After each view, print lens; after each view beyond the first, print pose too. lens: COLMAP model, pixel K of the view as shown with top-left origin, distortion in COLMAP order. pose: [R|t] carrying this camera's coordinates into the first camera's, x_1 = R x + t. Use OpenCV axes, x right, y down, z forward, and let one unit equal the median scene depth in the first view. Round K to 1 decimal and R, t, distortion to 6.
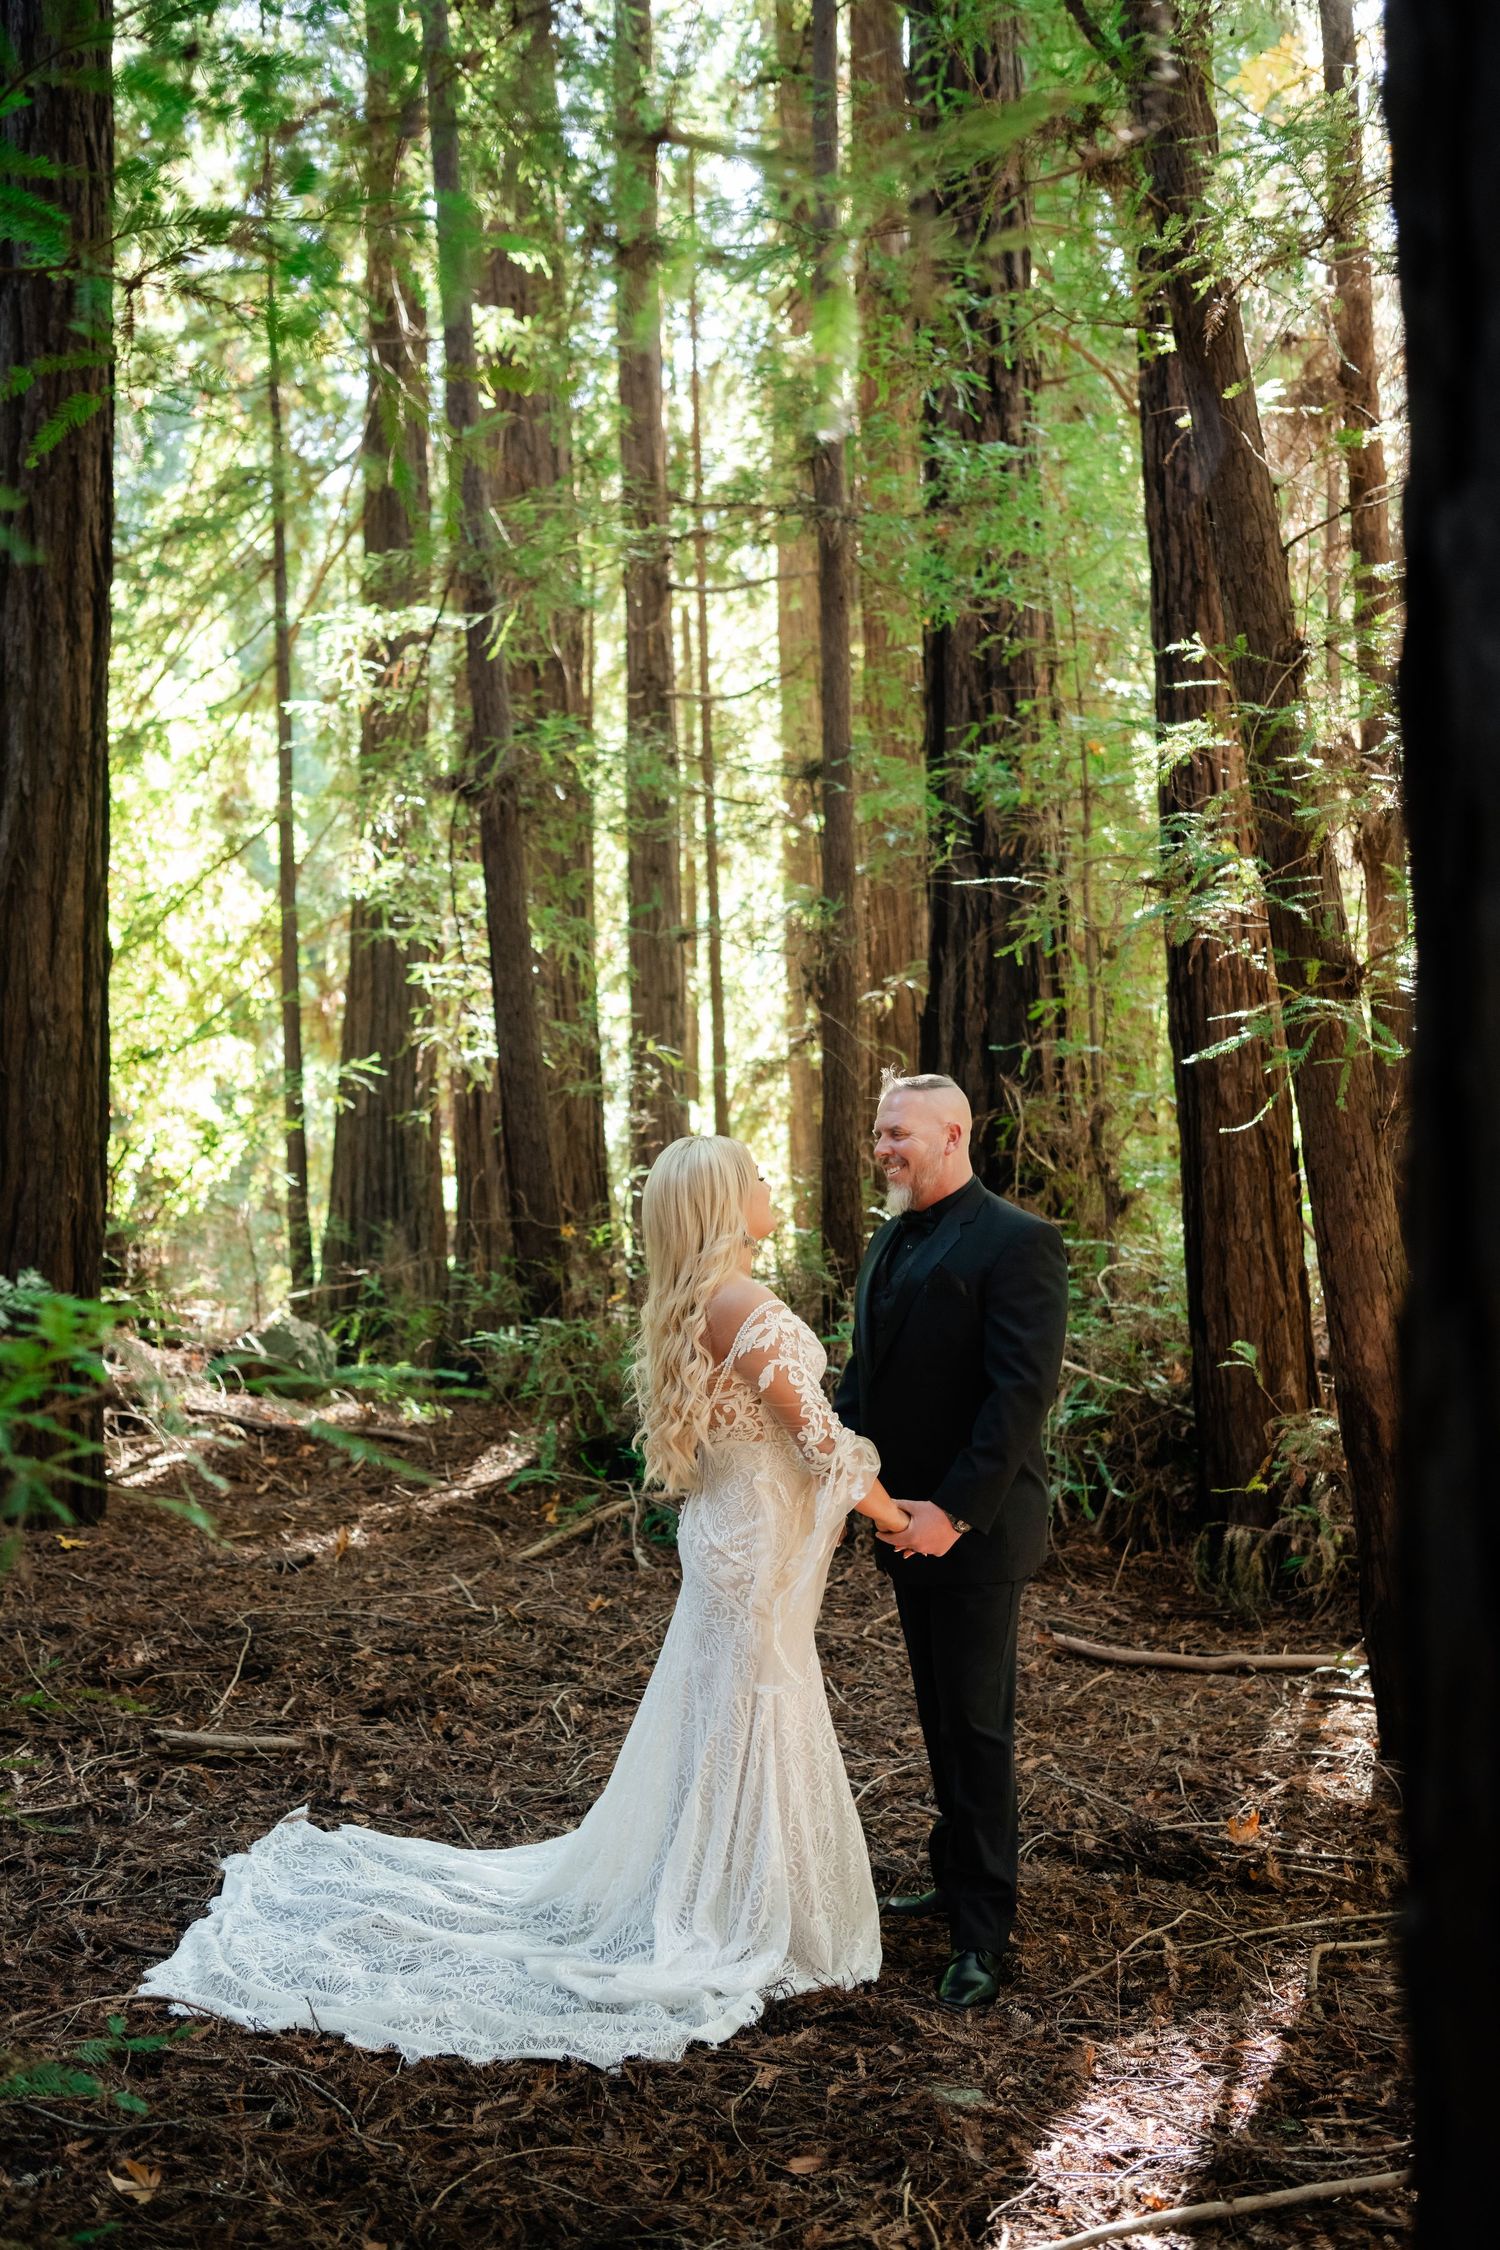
lens RADIAL K [[2065.2, 0, 750.7], [0, 2065.2, 1121.1], [0, 0, 1]] dist [-0.038342, 0.006011]
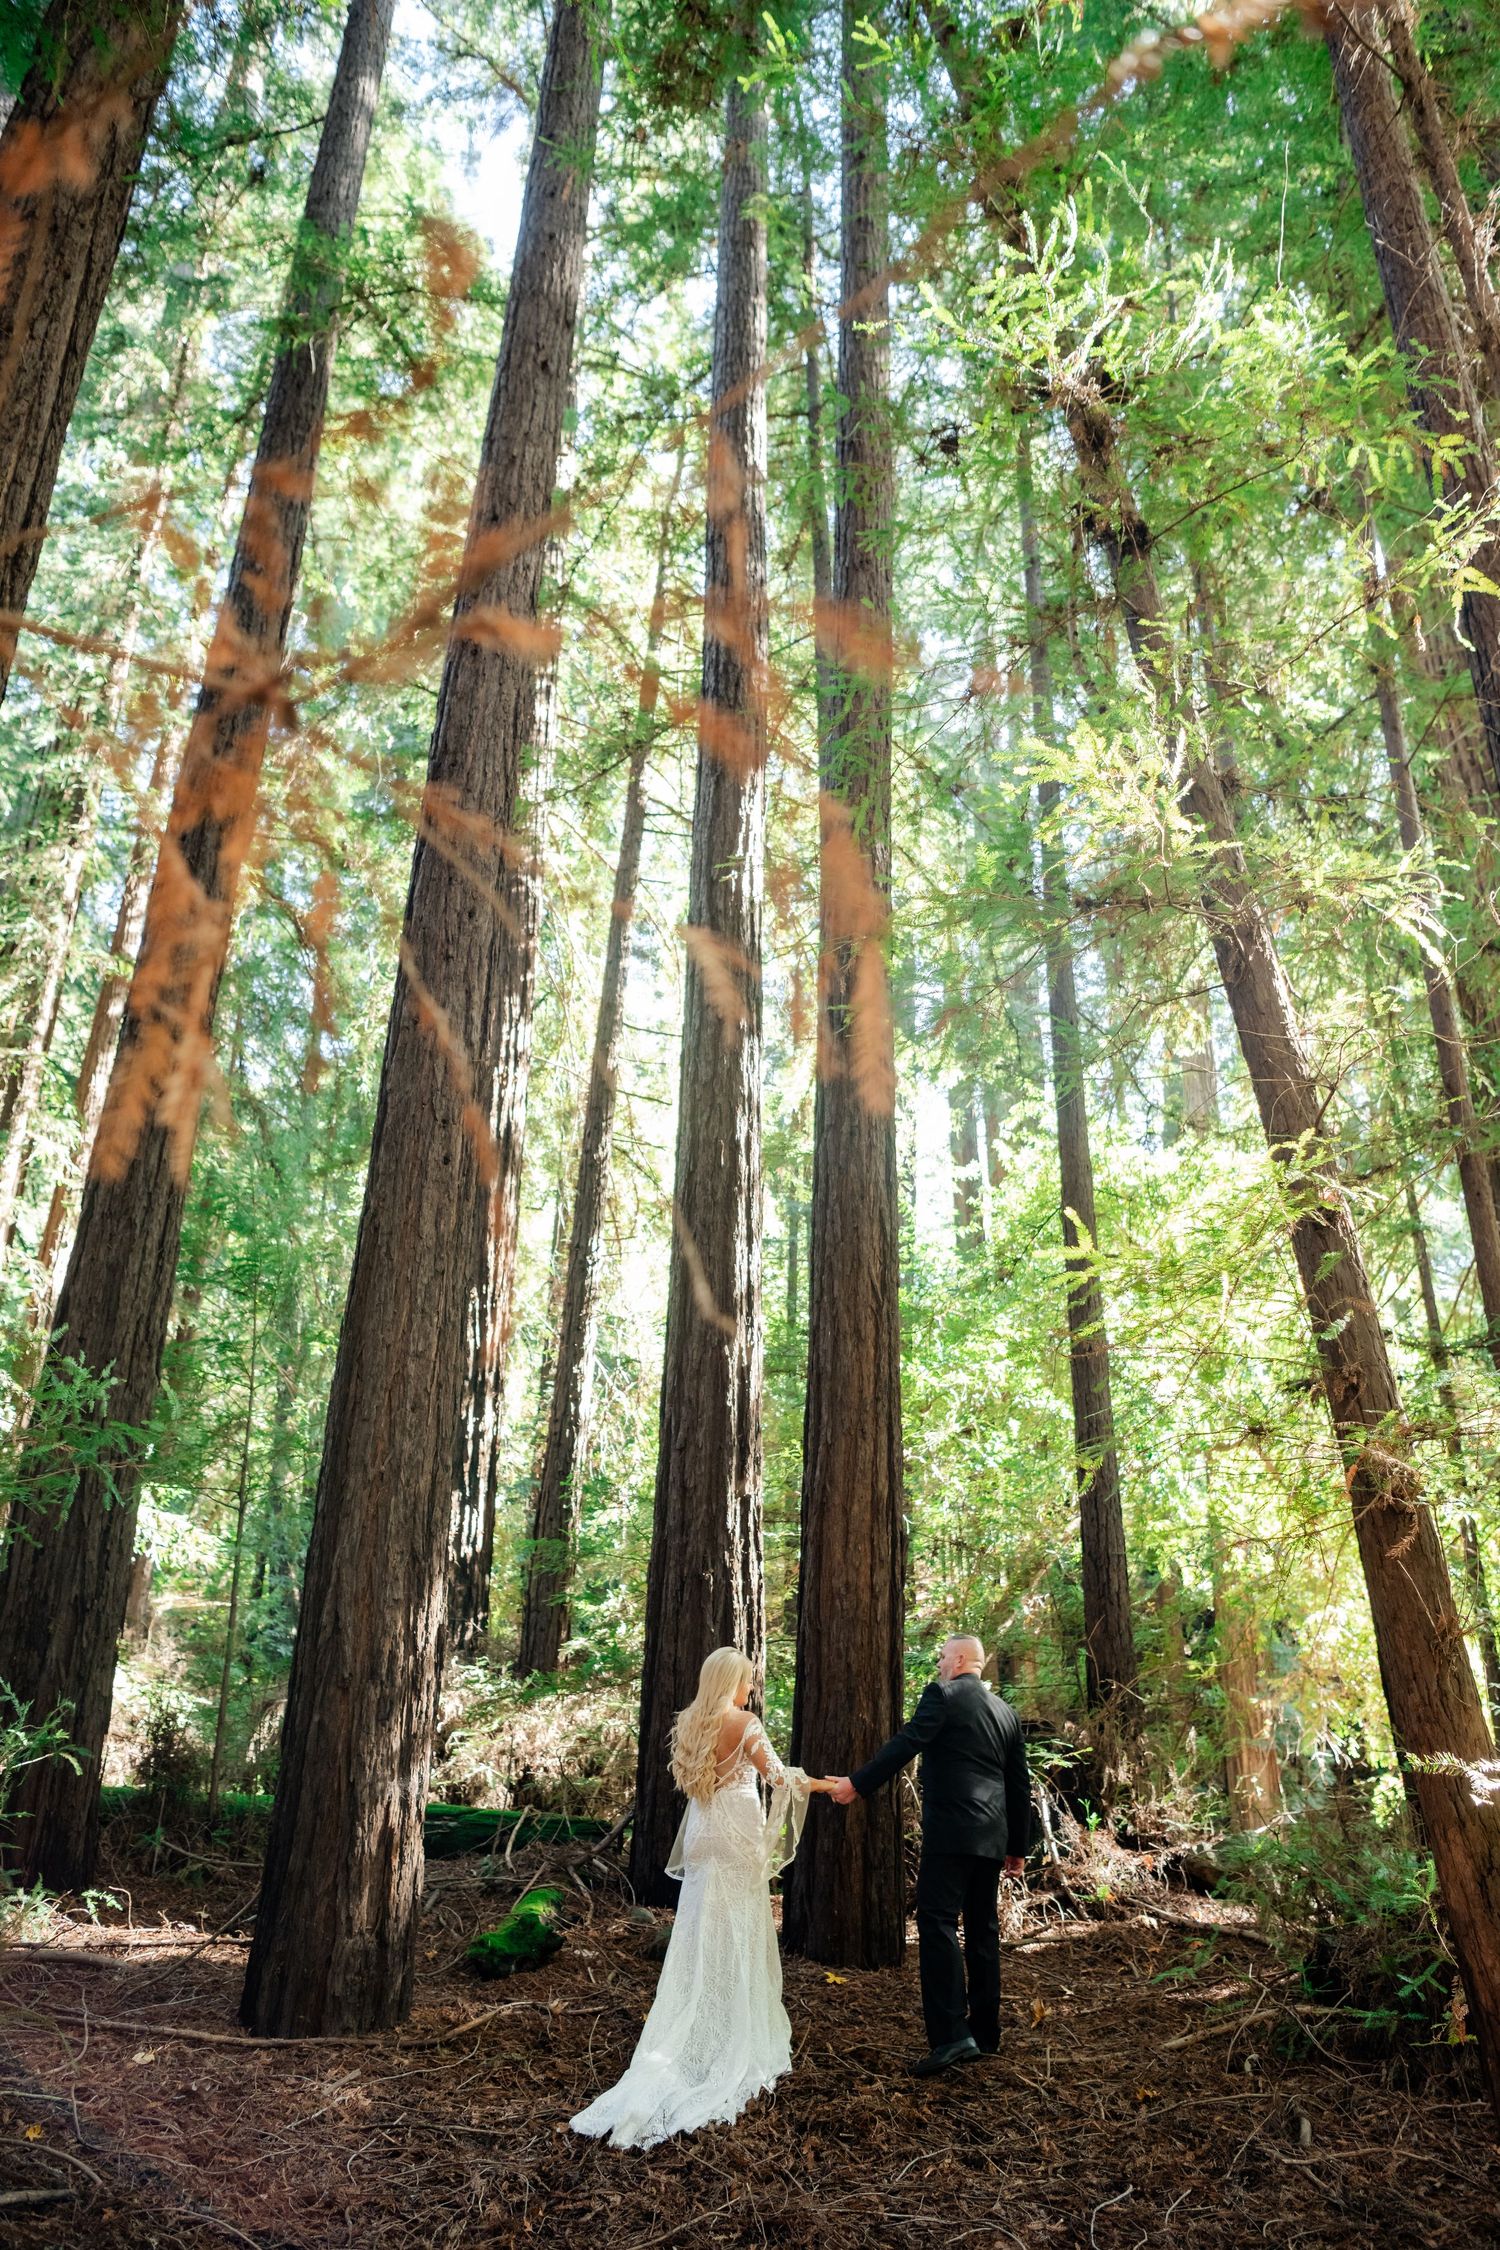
lens RADIAL K [[1522.7, 0, 772.2], [0, 1522.7, 1121.0], [0, 0, 1]] dist [-0.015721, -0.001541]
pose [[0.691260, -0.250337, -0.677858, 0.534981], [0.002704, 0.938963, -0.344007, 0.011874], [0.722601, 0.235966, 0.649744, 0.174416]]
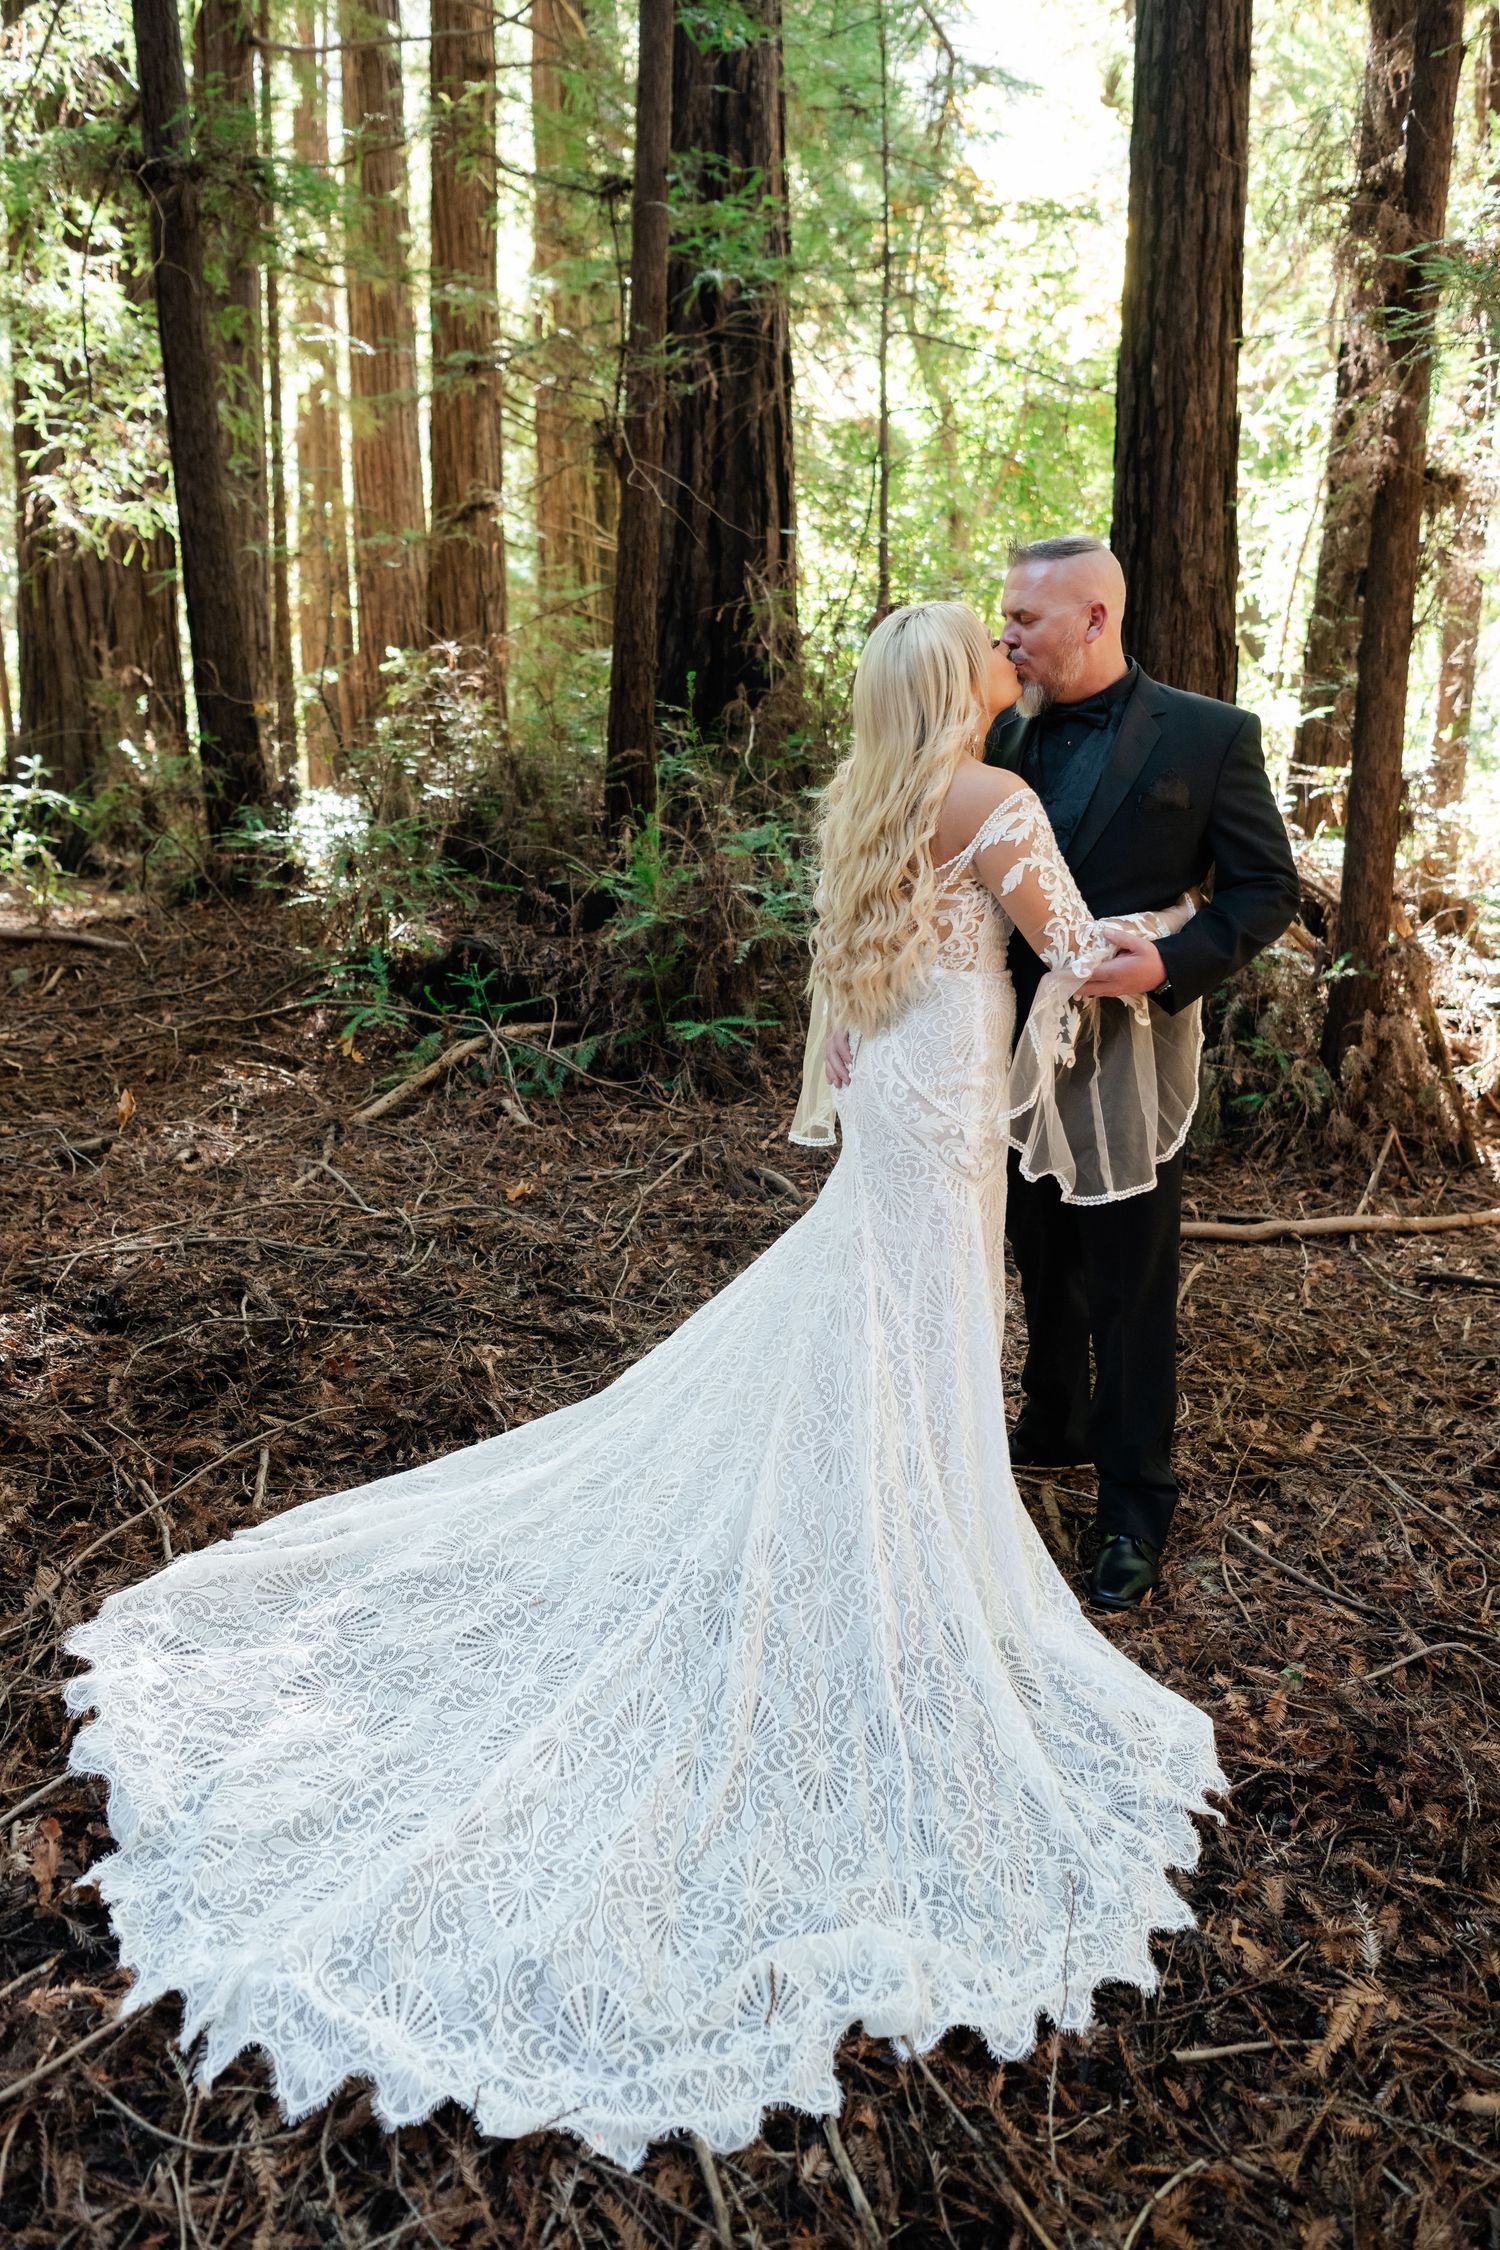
lens RADIAL K [[1621.8, 0, 736.9], [0, 1621.8, 894.4], [0, 0, 1]] dist [-0.019655, 0.003319]
pose [[0.944892, -0.000635, 0.327381, -0.212252], [-0.052178, 0.986923, 0.152513, 0.026479], [-0.323197, -0.161191, 0.932503, 0.448659]]
